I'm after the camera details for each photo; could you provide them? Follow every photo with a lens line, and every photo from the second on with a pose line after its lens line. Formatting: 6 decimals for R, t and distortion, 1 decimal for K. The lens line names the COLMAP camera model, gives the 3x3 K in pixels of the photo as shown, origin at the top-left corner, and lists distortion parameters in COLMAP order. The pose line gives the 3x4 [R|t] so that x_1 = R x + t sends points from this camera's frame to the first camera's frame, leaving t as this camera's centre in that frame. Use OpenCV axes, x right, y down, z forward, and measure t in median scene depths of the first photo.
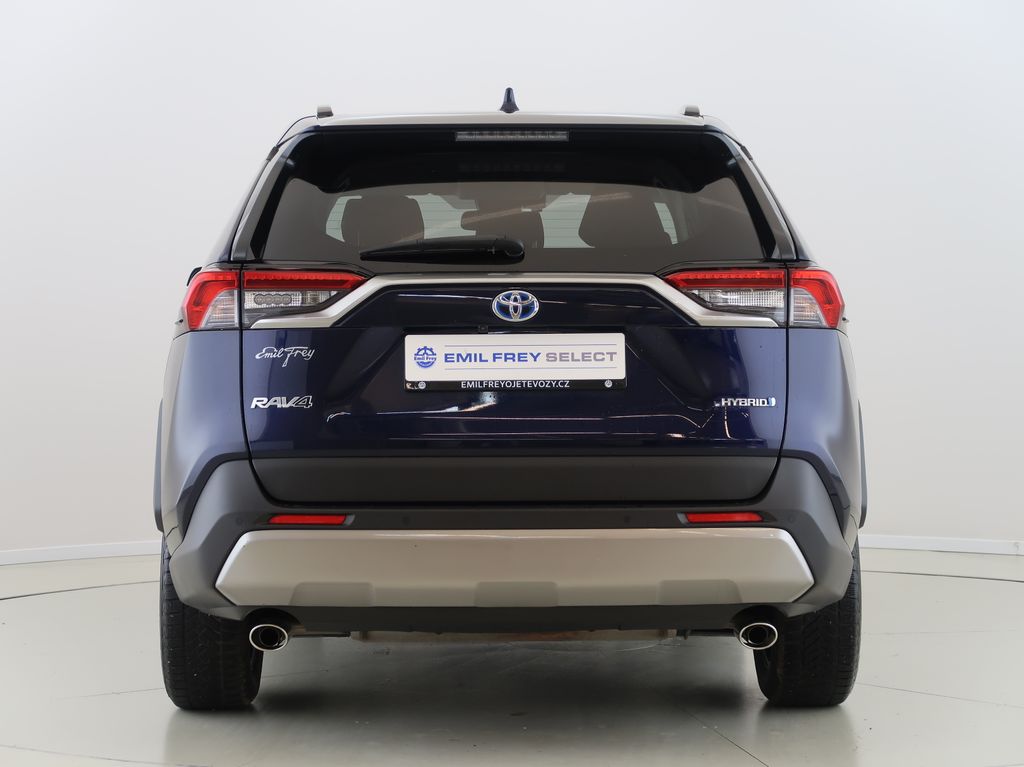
lens RADIAL K [[1441.8, 0, 509.5], [0, 1441.8, 382.0], [0, 0, 1]] dist [0.031342, 0.000000]
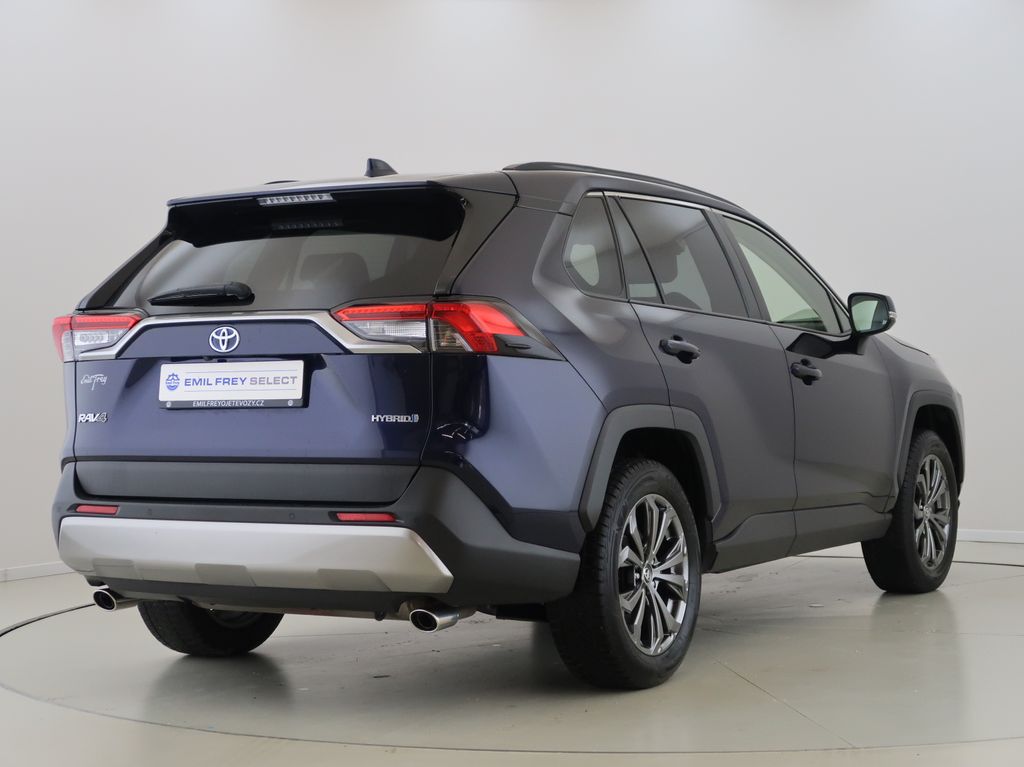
lens RADIAL K [[1259.8, 0, 511.8], [0, 1259.8, 385.1], [0, 0, 1]] dist [-0.001001, 0.000000]
pose [[0.937165, -0.006265, -0.348831, 0.600255], [0.000098, 0.999843, -0.017694, 0.005022], [0.348887, 0.016548, 0.937019, 0.081608]]
